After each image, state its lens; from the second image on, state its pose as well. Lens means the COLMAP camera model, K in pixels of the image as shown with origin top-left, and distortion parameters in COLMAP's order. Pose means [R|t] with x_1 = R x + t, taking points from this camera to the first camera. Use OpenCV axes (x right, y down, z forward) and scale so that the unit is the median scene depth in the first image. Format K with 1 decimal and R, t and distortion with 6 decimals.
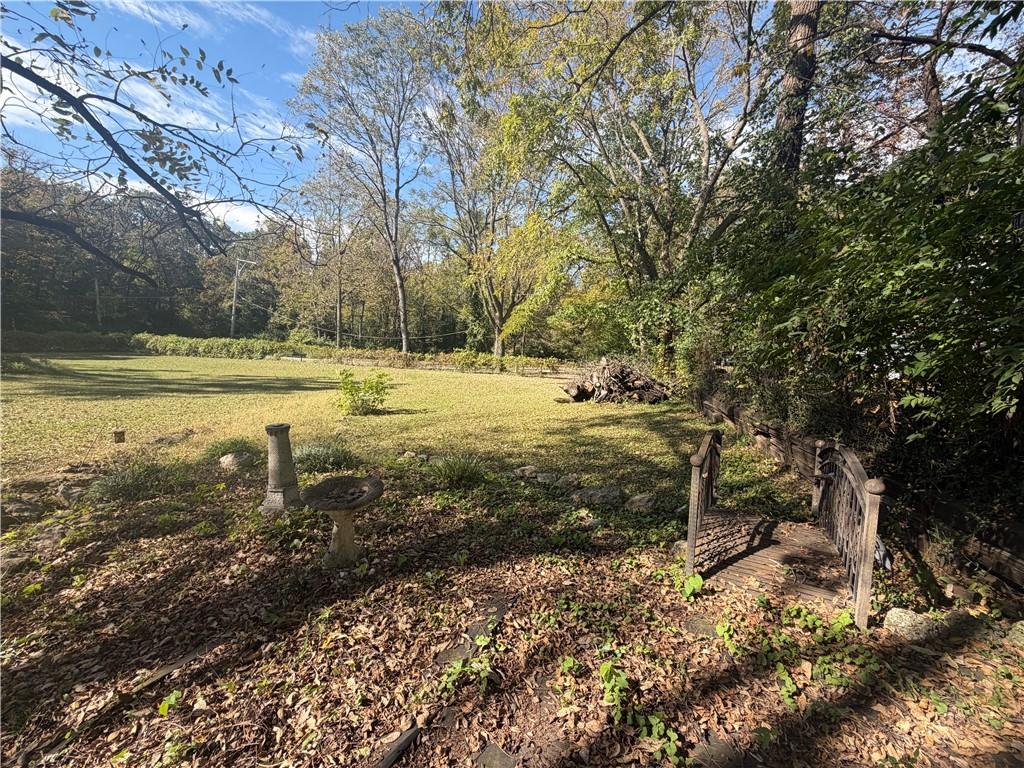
lens RADIAL K [[402.4, 0, 511.1], [0, 402.4, 391.7], [0, 0, 1]] dist [0.000959, 0.000027]
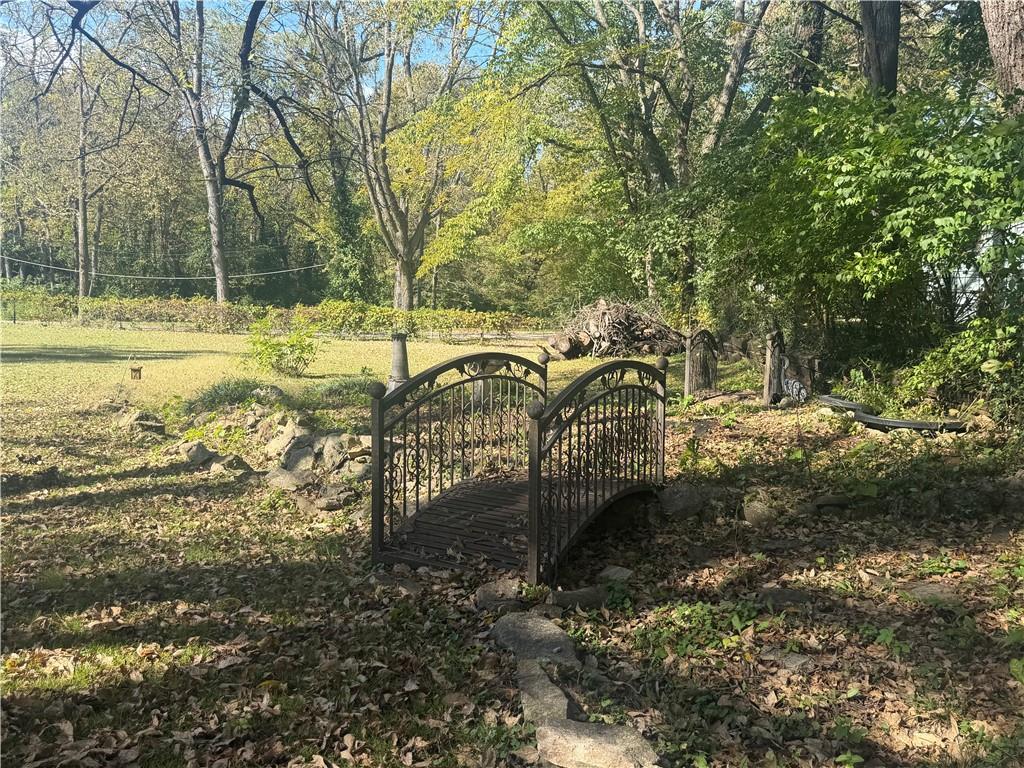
lens RADIAL K [[837.7, 0, 512.0], [0, 837.7, 384.0], [0, 0, 1]] dist [0.174536, -0.362792]
pose [[0.988236, -0.025600, 0.150777, -0.063470], [0.026872, 0.999618, -0.006407, 0.028150], [-0.150555, 0.010384, 0.988547, -0.186053]]
